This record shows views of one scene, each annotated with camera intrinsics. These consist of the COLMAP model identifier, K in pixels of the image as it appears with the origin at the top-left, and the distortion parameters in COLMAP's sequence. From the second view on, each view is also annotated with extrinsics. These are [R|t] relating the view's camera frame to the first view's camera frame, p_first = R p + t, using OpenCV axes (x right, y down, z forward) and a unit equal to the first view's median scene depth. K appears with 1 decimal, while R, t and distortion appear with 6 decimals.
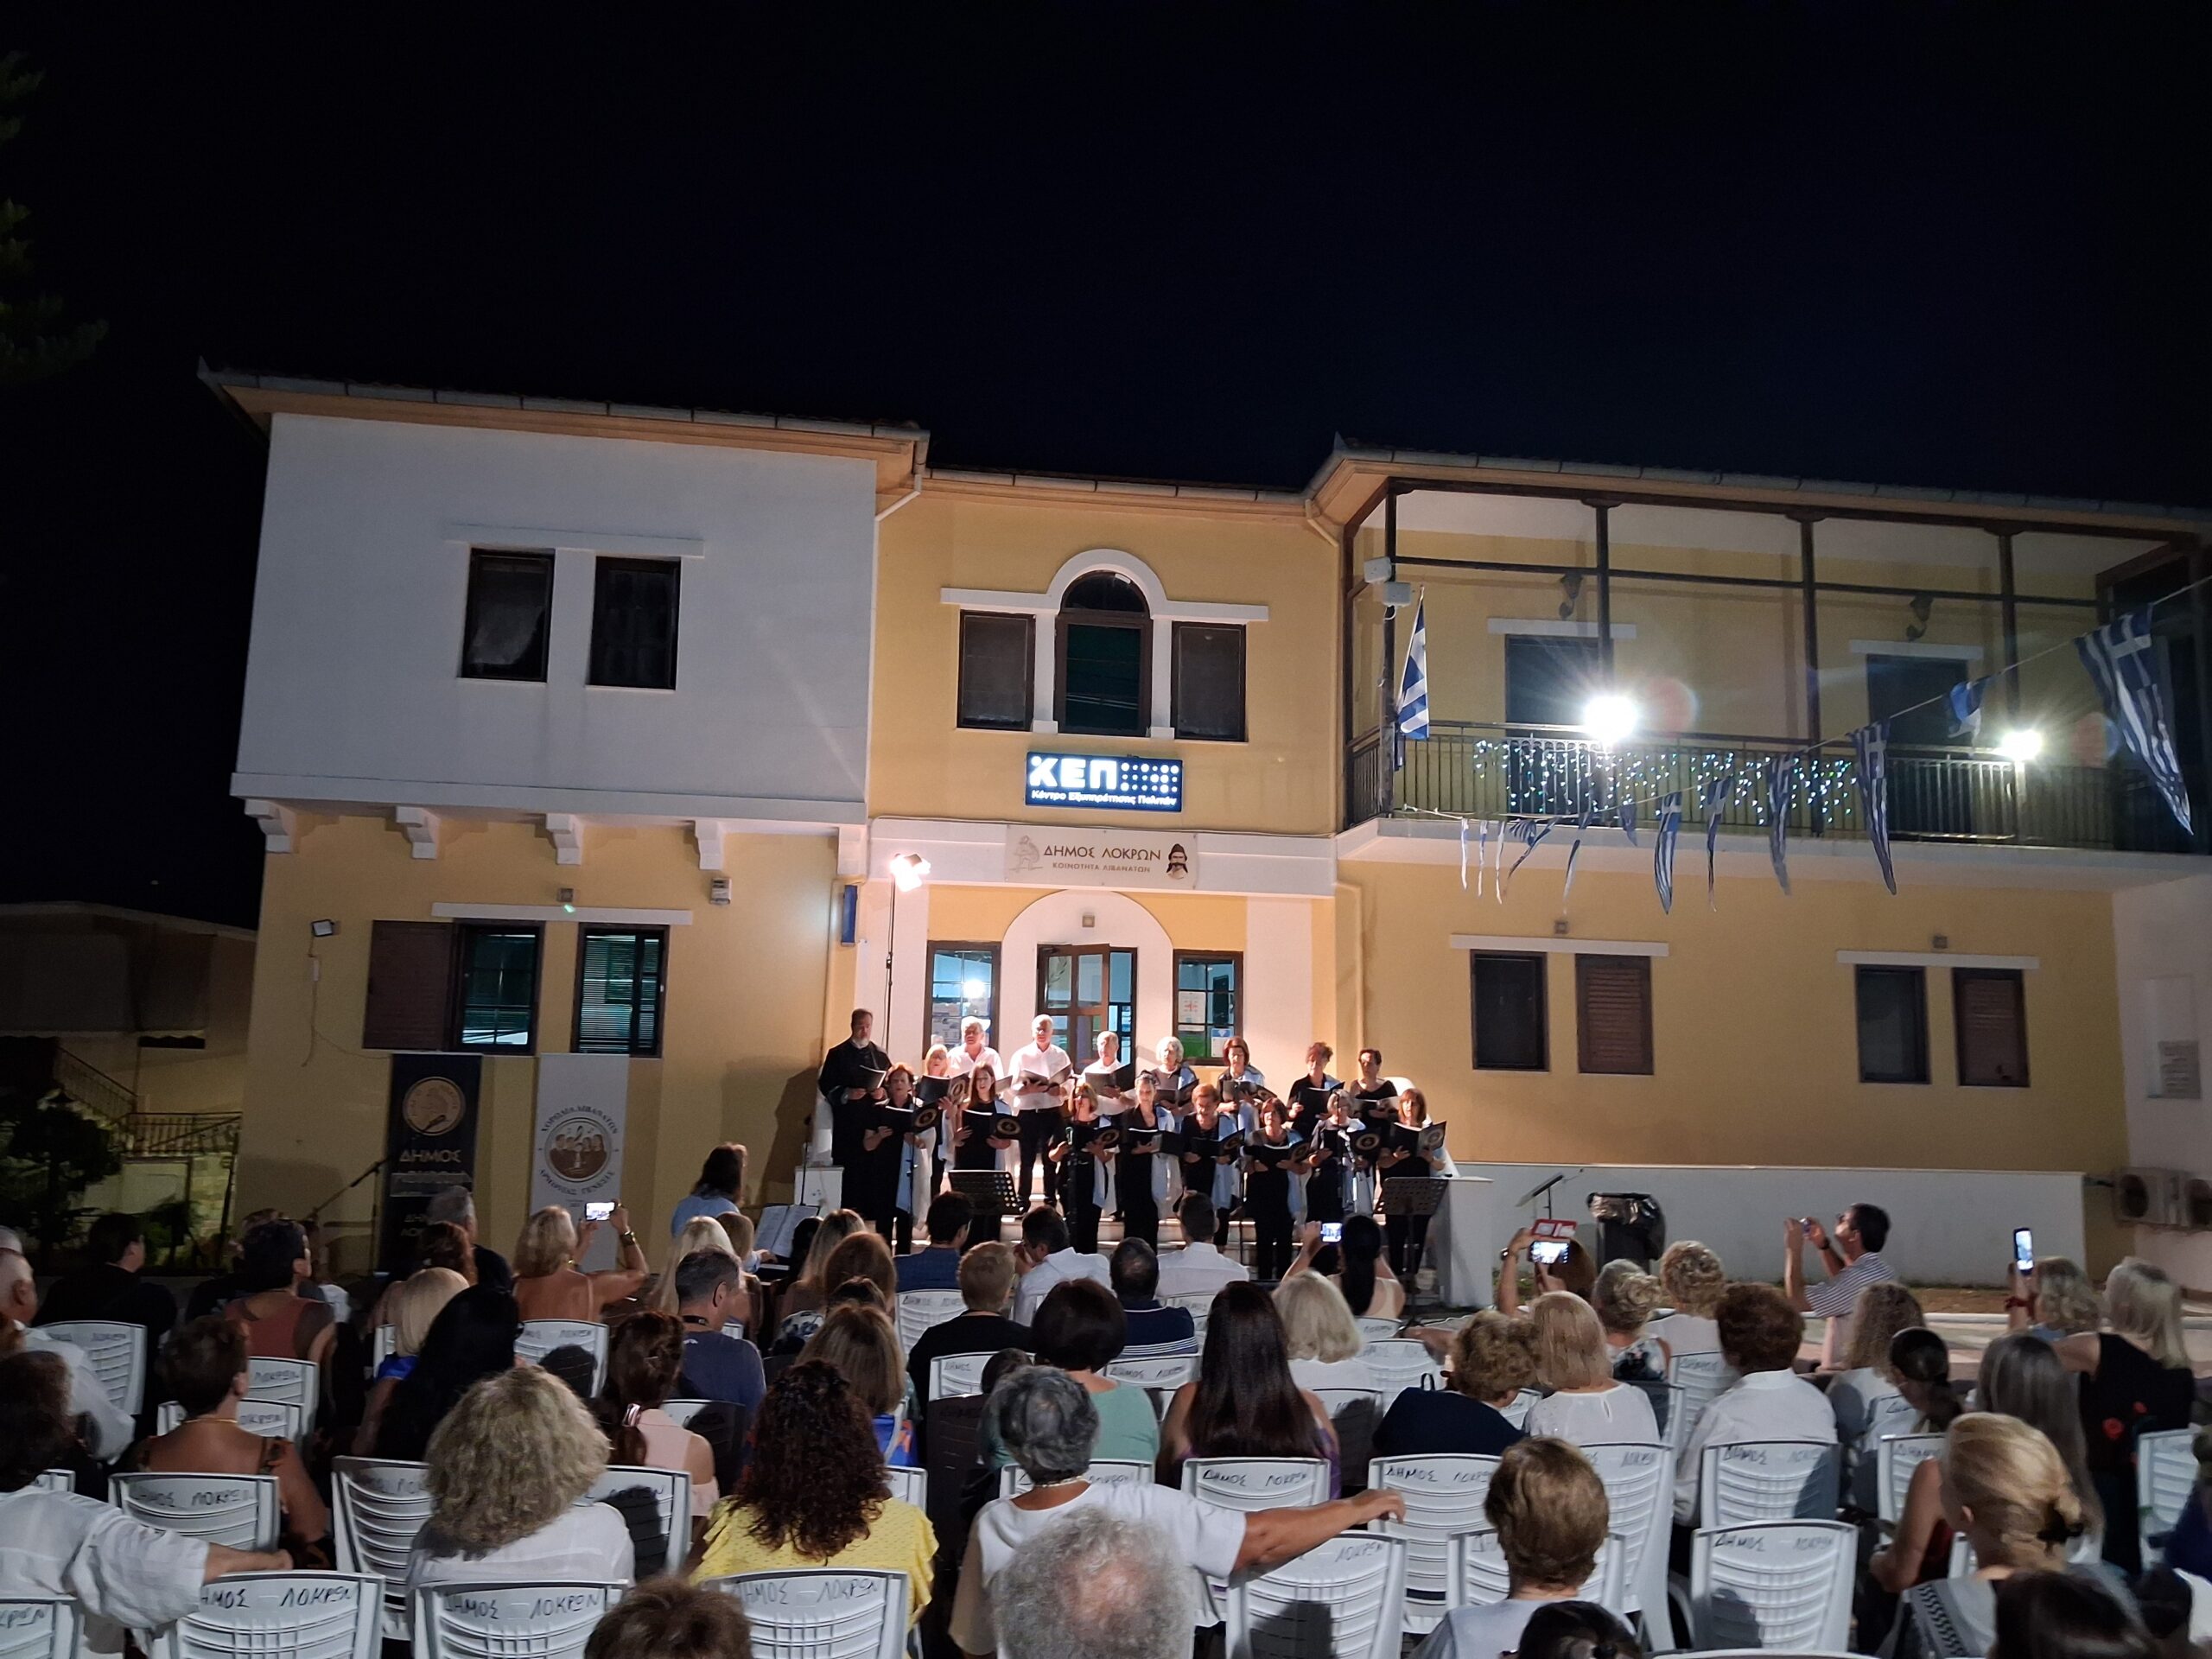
lens RADIAL K [[1711.1, 0, 1106.0], [0, 1711.1, 829.5], [0, 0, 1]] dist [0.078882, -0.293086]
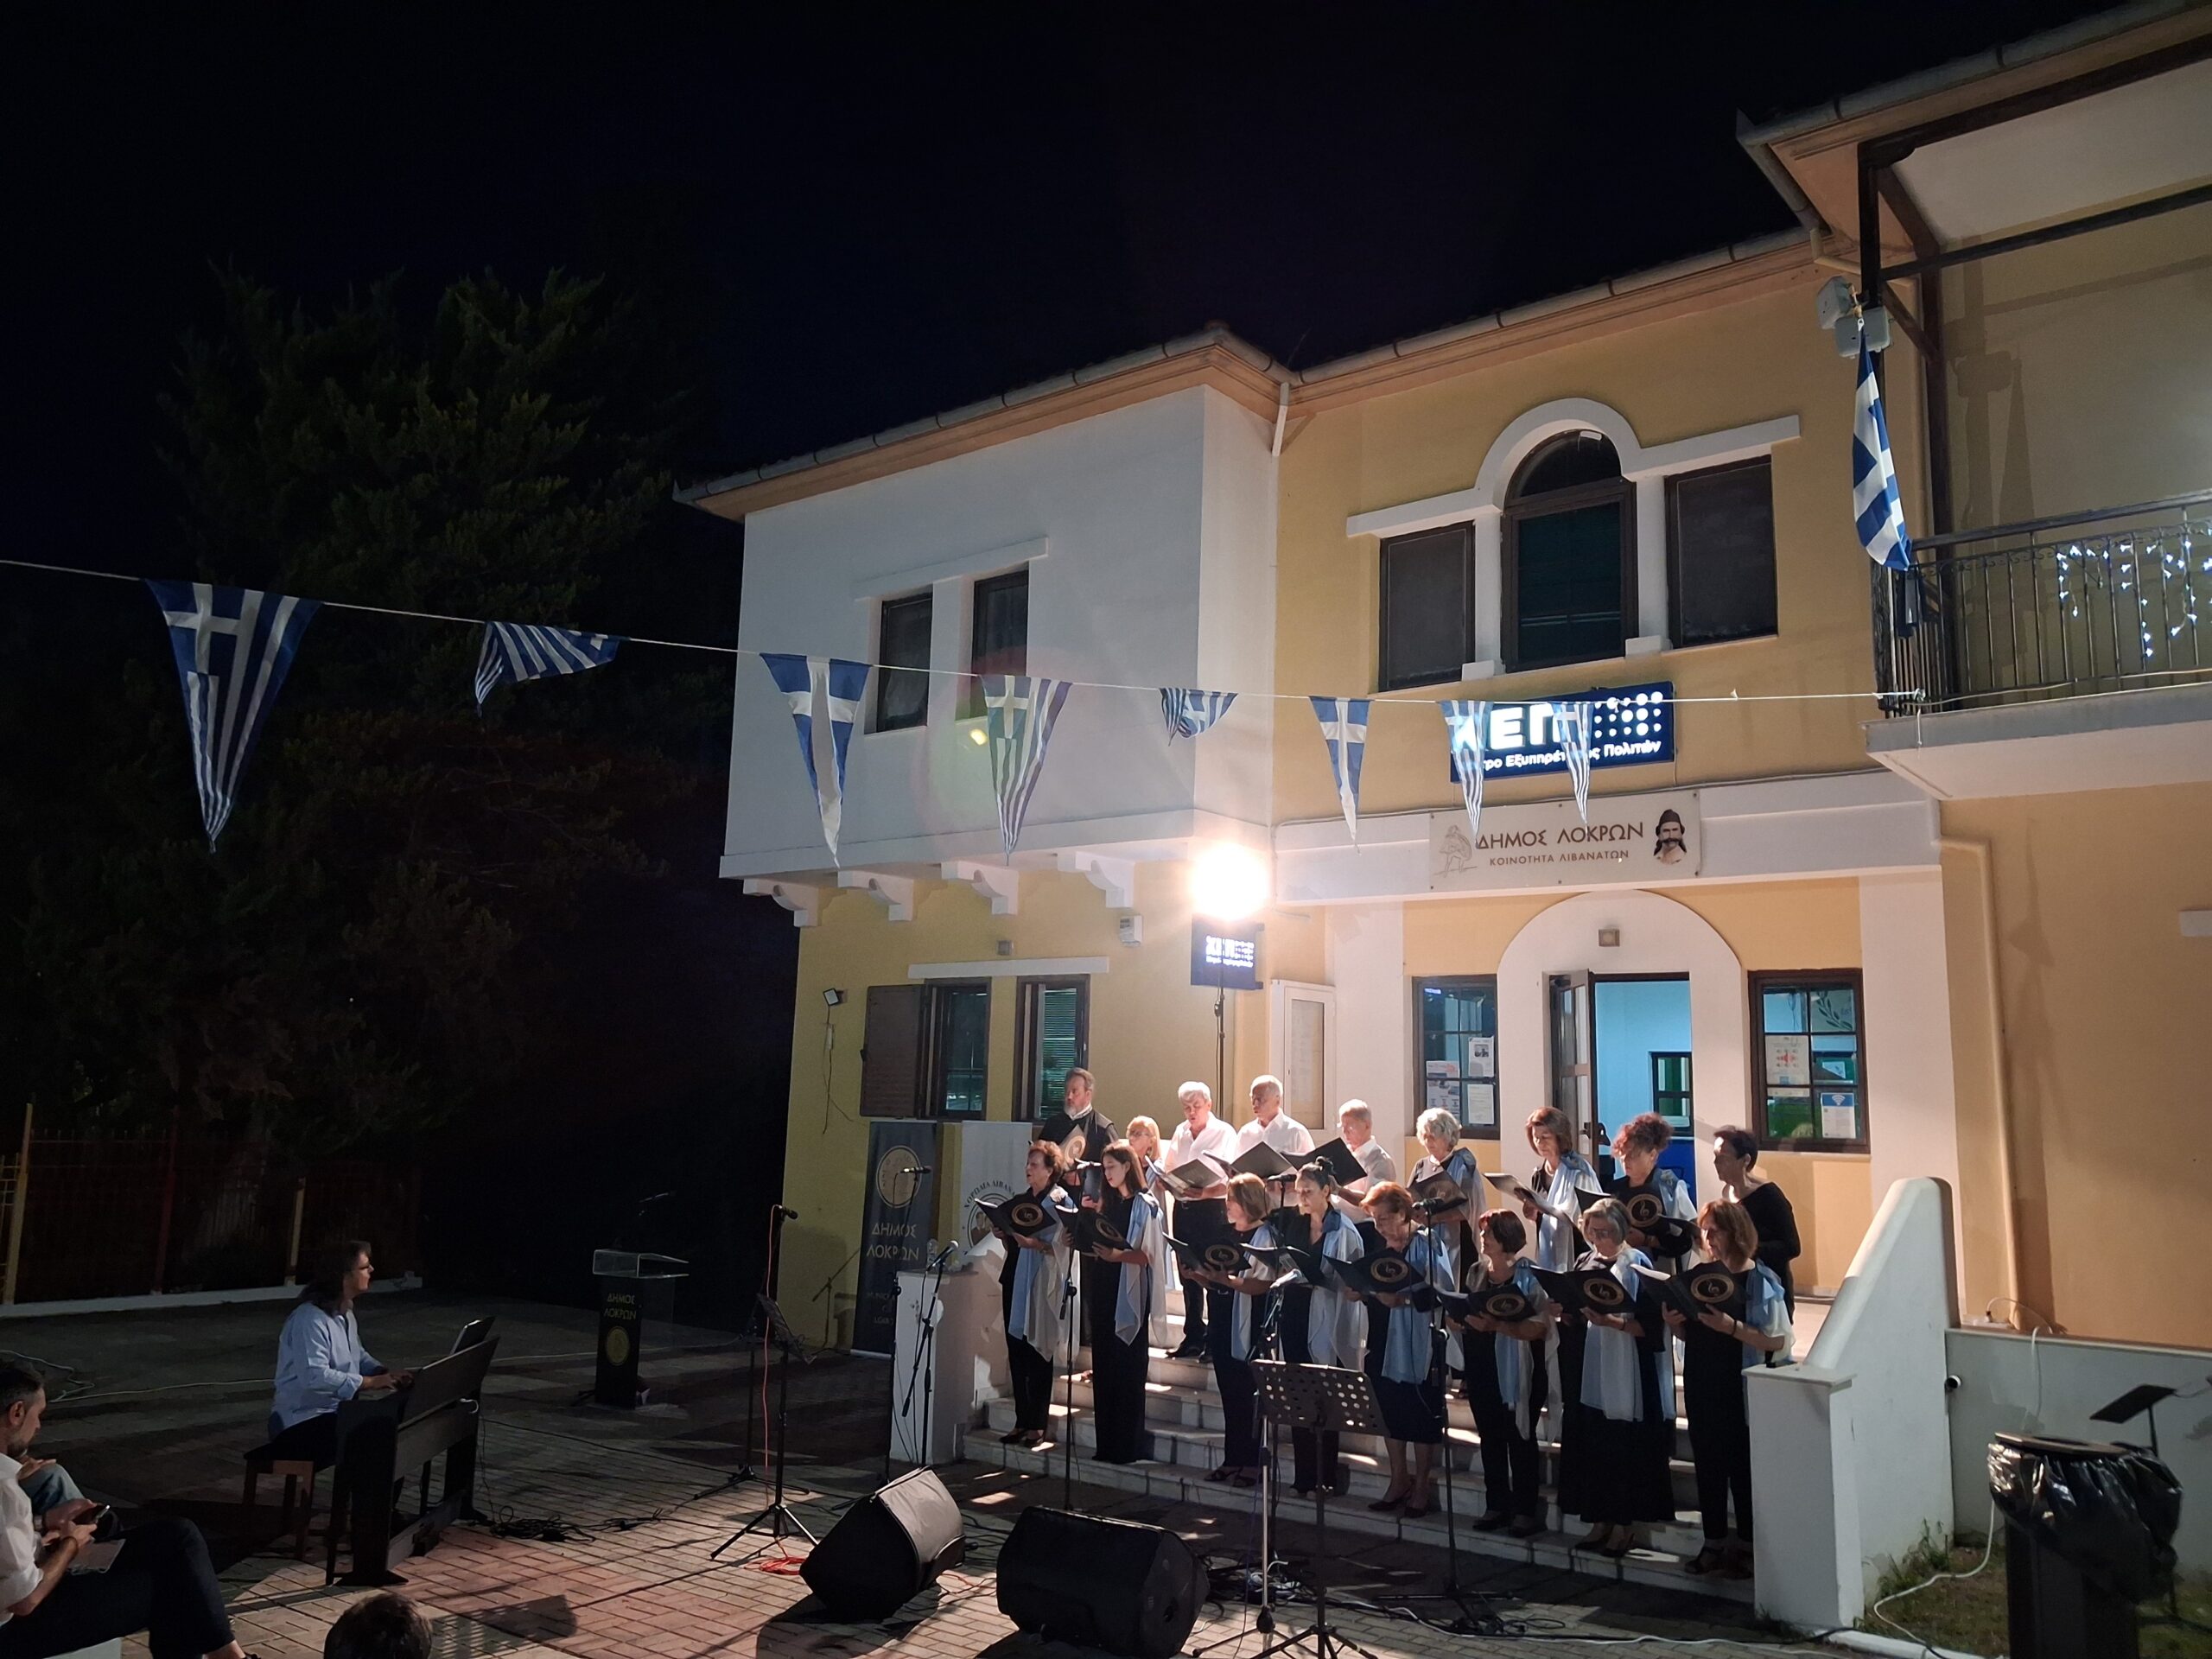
lens RADIAL K [[1711.1, 0, 1106.0], [0, 1711.1, 829.5], [0, 0, 1]] dist [0.078882, -0.293086]
pose [[0.660073, -0.116794, -0.742067, 0.388165], [0.090543, 0.993007, -0.075751, 0.046499], [0.745725, -0.017188, 0.666032, 0.406338]]
